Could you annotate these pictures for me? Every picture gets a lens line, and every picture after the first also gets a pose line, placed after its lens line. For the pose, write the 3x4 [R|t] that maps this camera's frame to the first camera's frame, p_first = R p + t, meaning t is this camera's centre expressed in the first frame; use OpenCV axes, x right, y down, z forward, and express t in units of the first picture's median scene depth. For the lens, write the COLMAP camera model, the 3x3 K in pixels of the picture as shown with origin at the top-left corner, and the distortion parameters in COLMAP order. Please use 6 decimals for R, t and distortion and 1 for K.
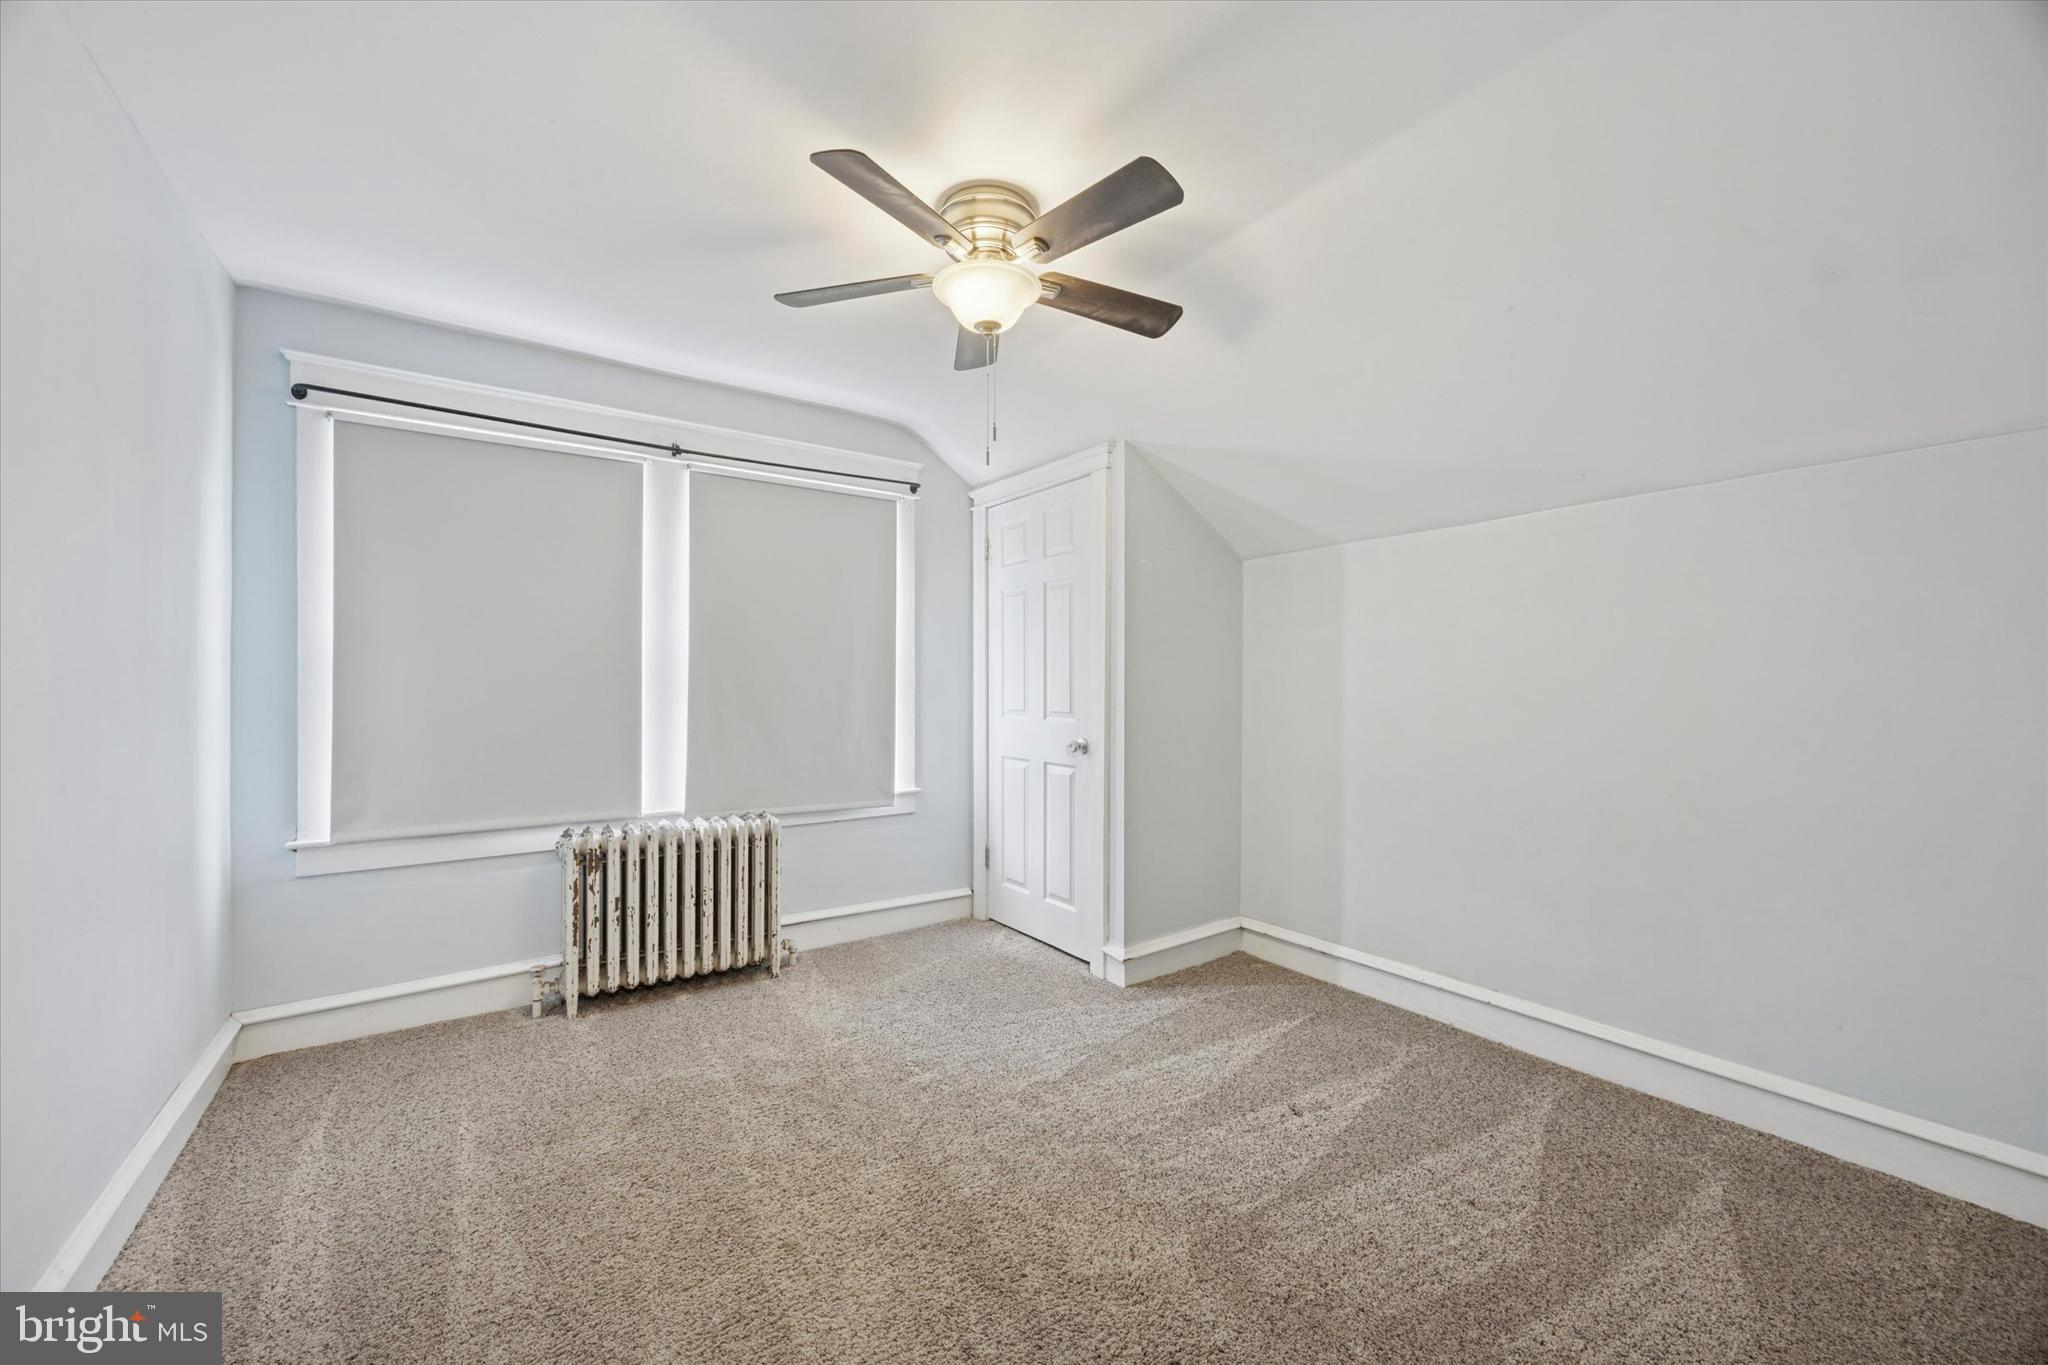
lens RADIAL K [[790.2, 0, 1016.4], [0, 790.2, 680.9], [0, 0, 1]] dist [-0.005403, 0.000093]
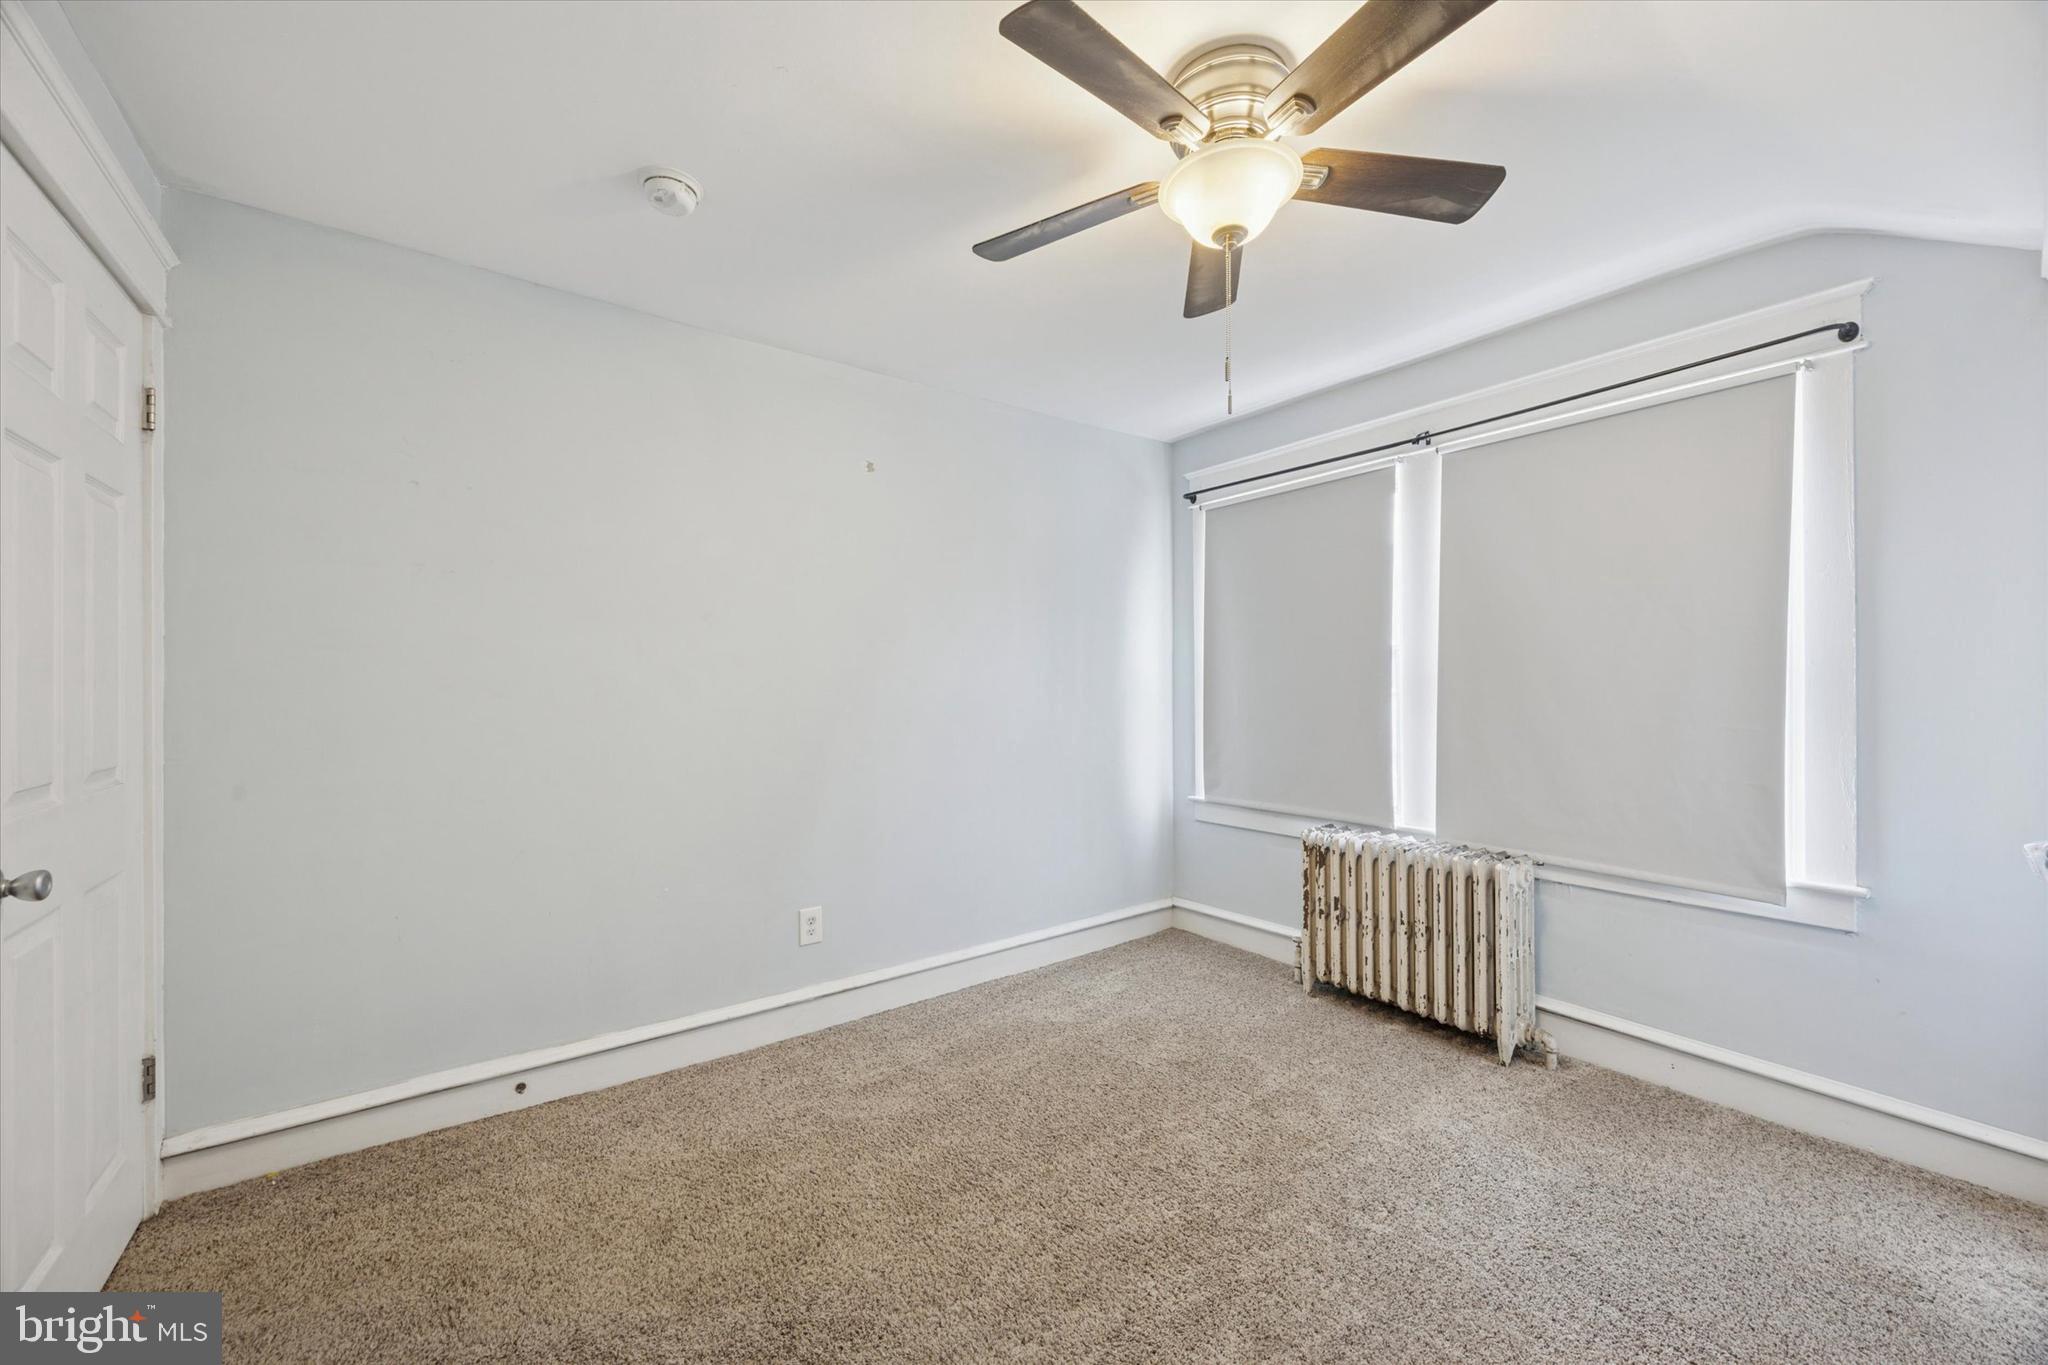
lens RADIAL K [[790.2, 0, 1015.9], [0, 790.2, 683.3], [0, 0, 1]] dist [-0.005403, 0.000093]
pose [[0.016583, -0.008554, -0.999826, 0.491714], [0.001854, 0.999962, -0.008525, 0.000513], [0.999861, -0.001712, 0.016598, 0.519457]]
